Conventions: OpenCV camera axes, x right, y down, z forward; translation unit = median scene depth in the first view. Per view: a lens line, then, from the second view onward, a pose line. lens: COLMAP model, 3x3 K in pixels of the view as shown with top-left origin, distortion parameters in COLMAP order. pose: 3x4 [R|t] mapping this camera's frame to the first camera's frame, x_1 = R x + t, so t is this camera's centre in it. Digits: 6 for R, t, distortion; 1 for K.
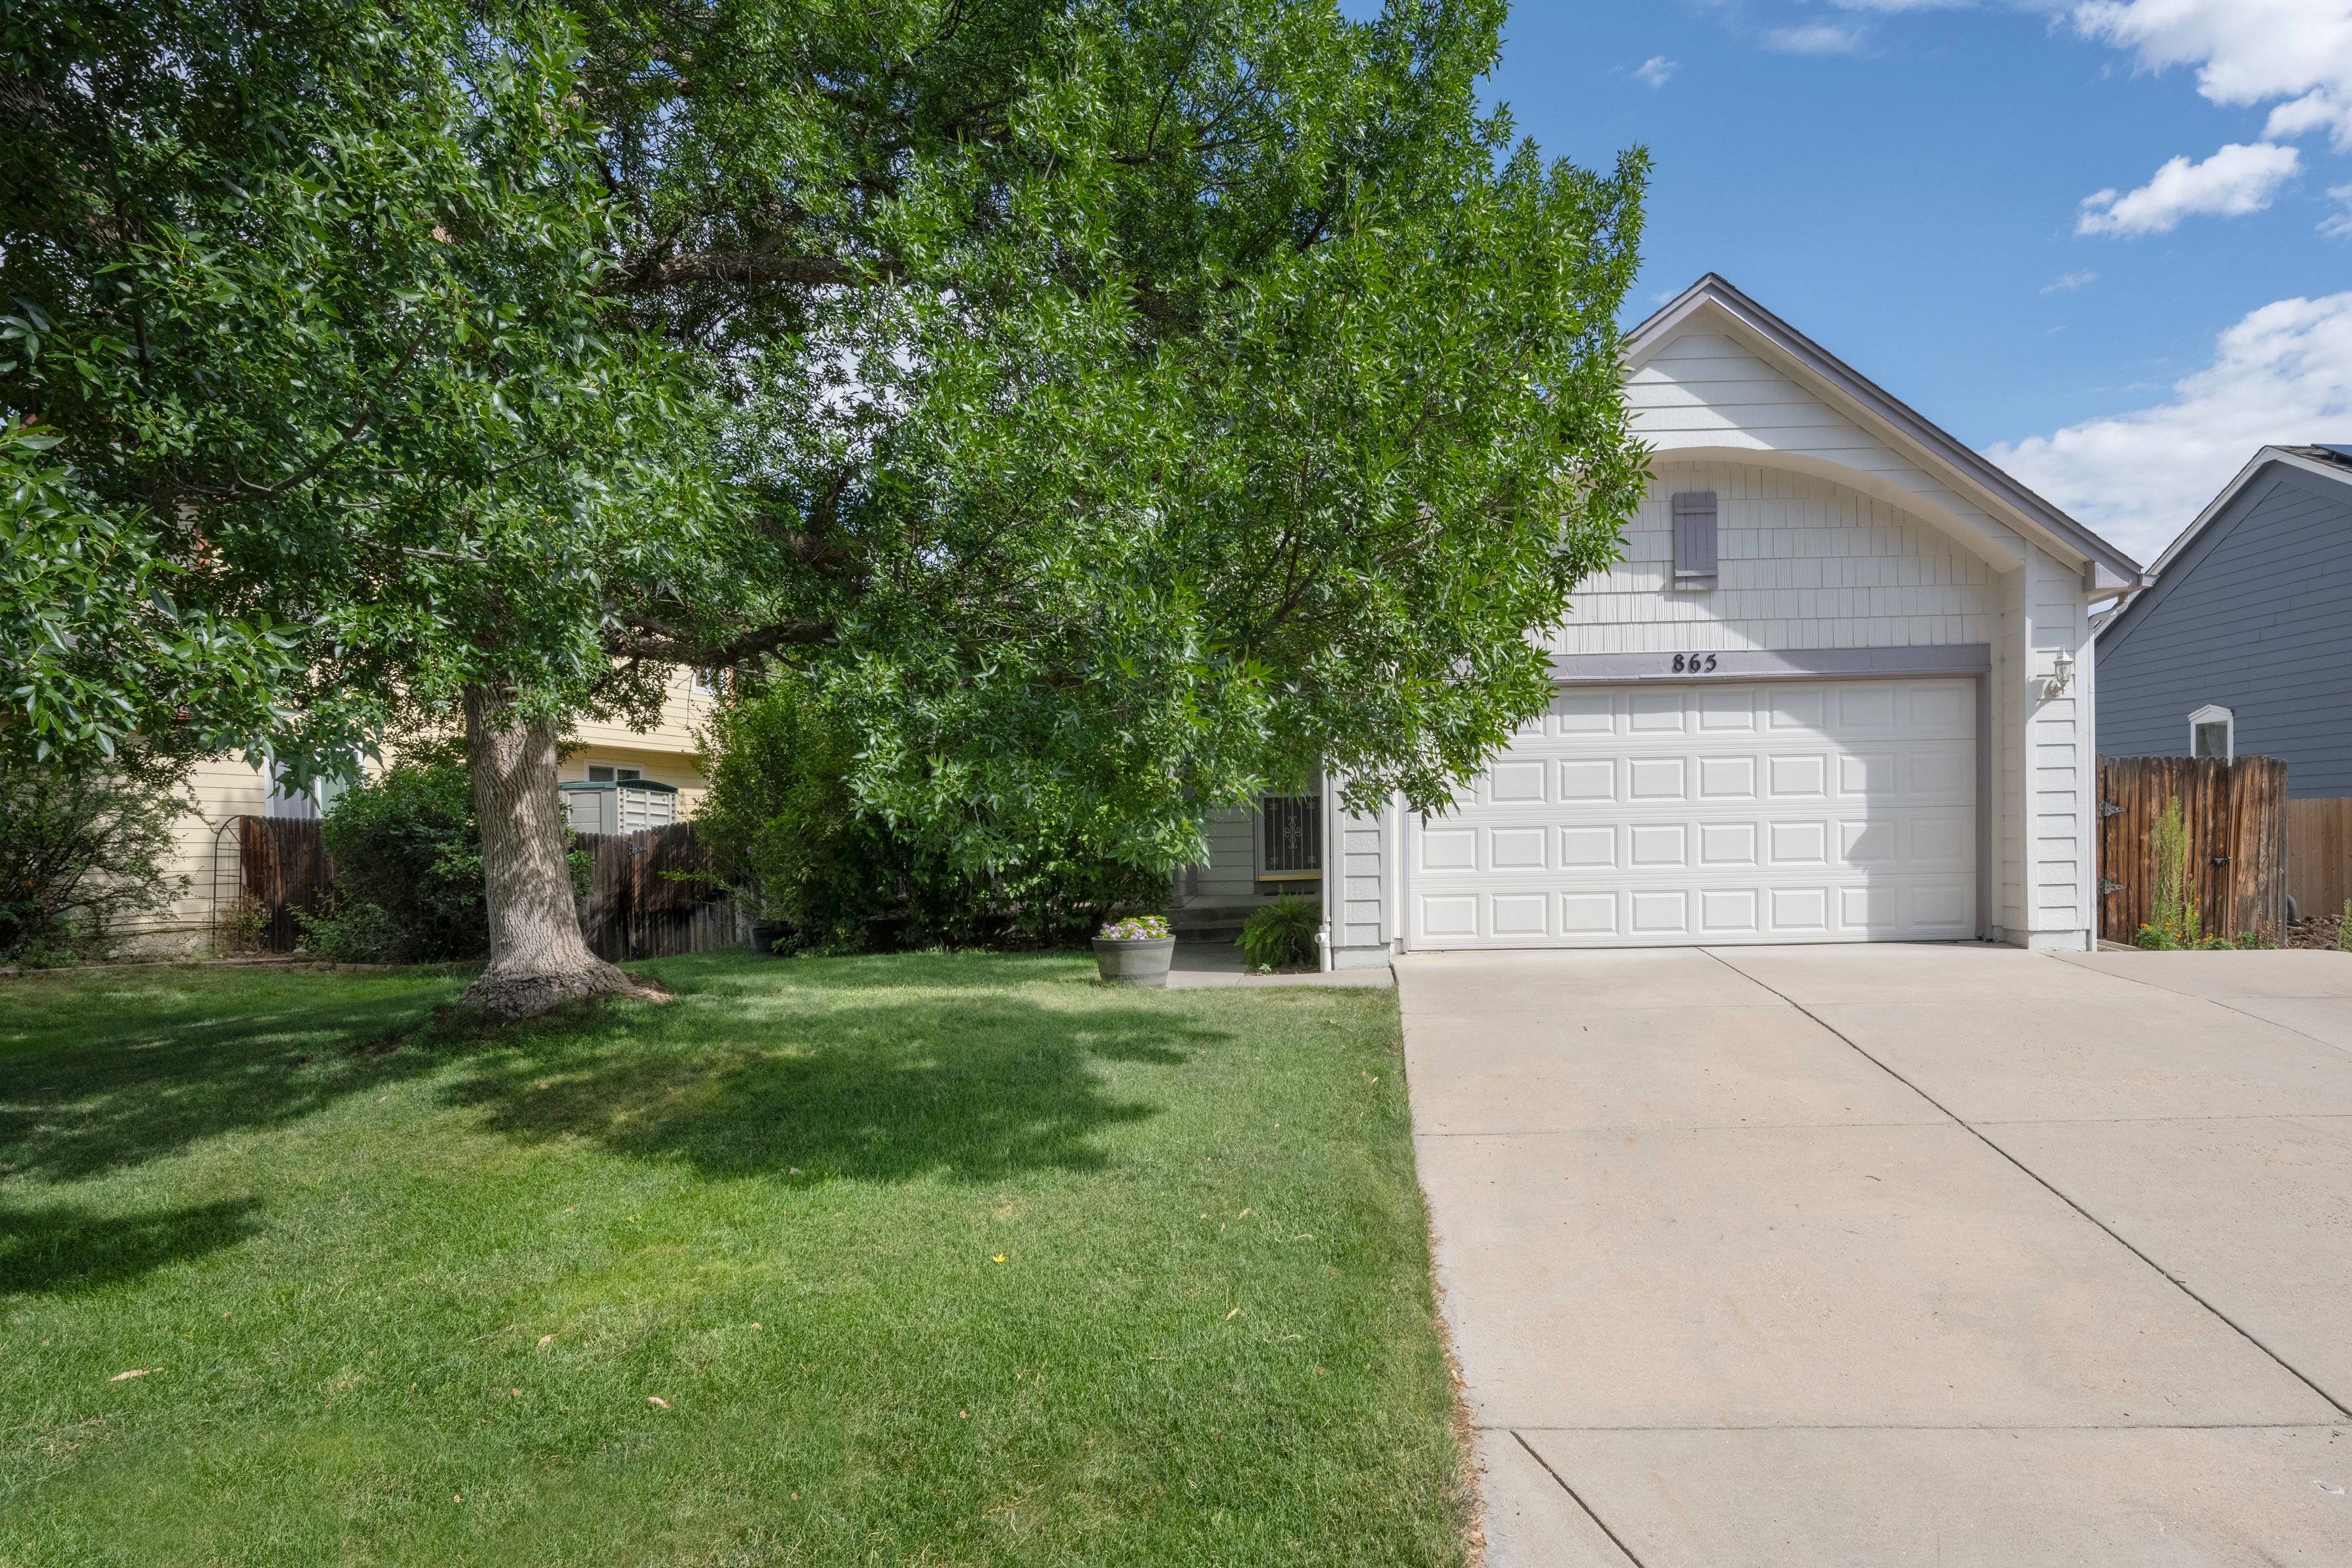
lens RADIAL K [[1216.0, 0, 1176.3], [0, 1216.0, 840.0], [0, 0, 1]] dist [-0.003500, -0.000839]
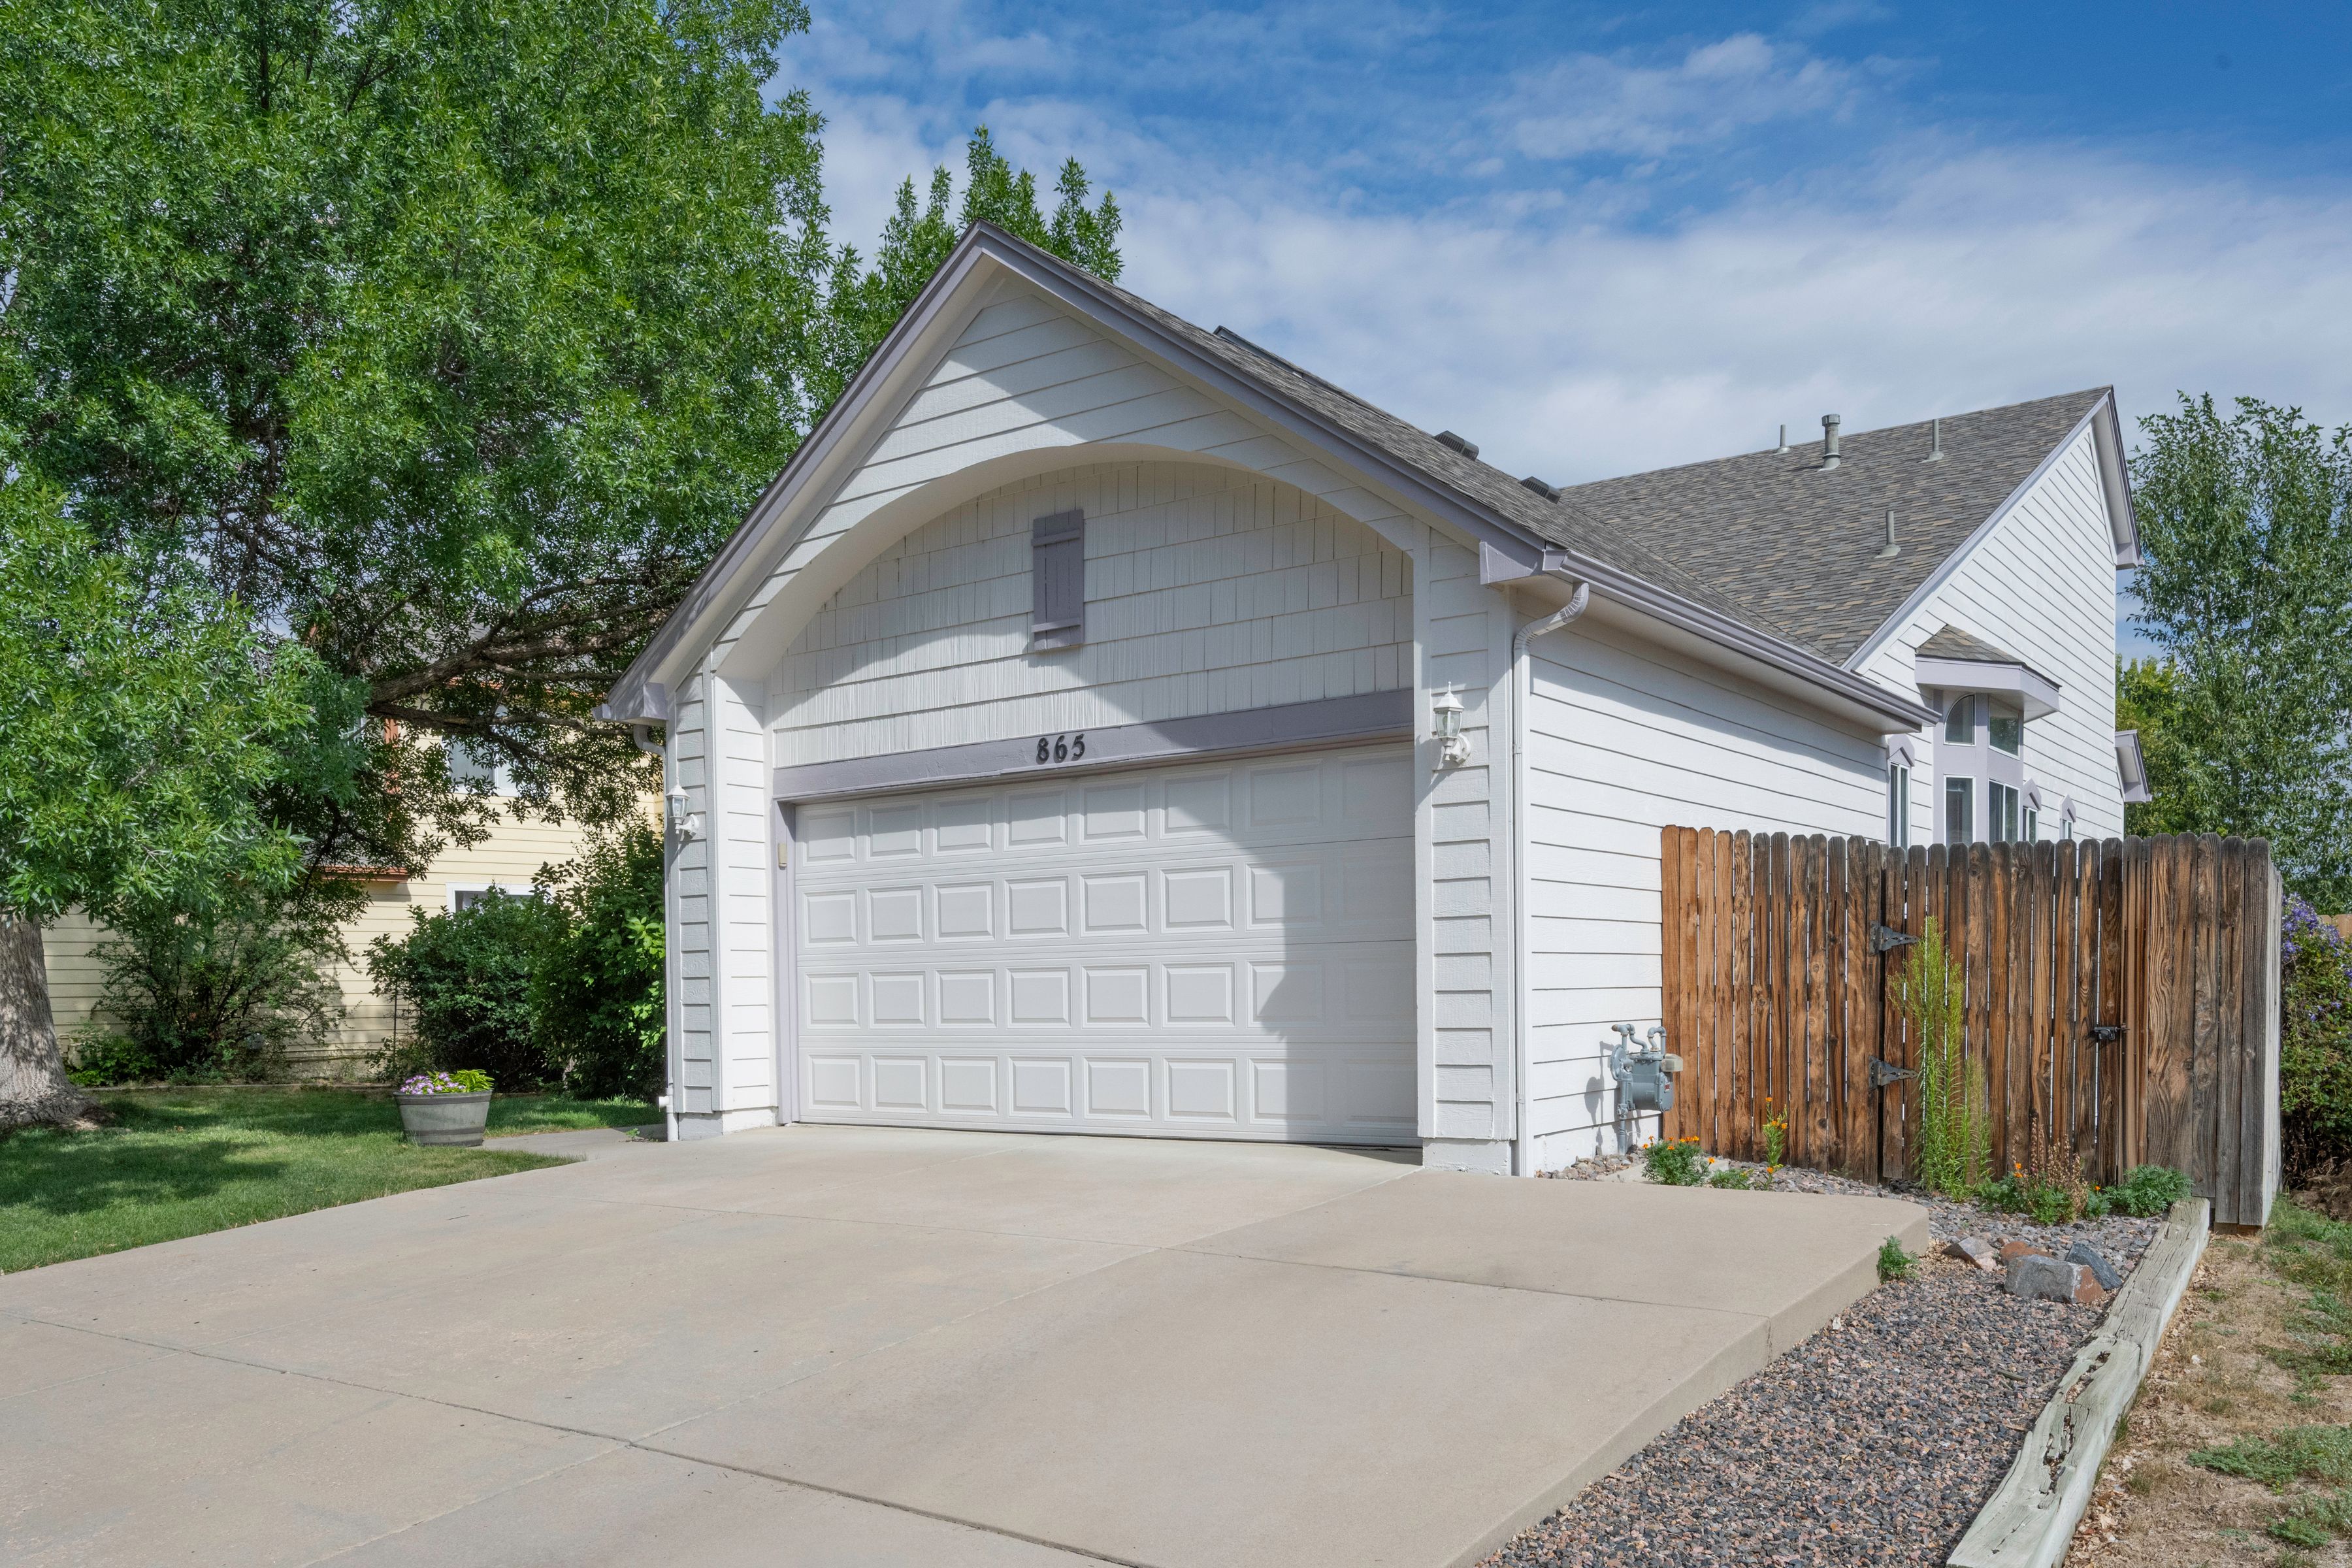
lens RADIAL K [[1446.1, 0, 1172.3], [0, 1446.1, 991.8], [0, 0, 1]] dist [0.000608, 0.000002]
pose [[0.880753, 0.006599, -0.473529, 0.898659], [0.001341, 0.999864, 0.016430, -0.013368], [0.473573, -0.015105, 0.880625, 0.262330]]
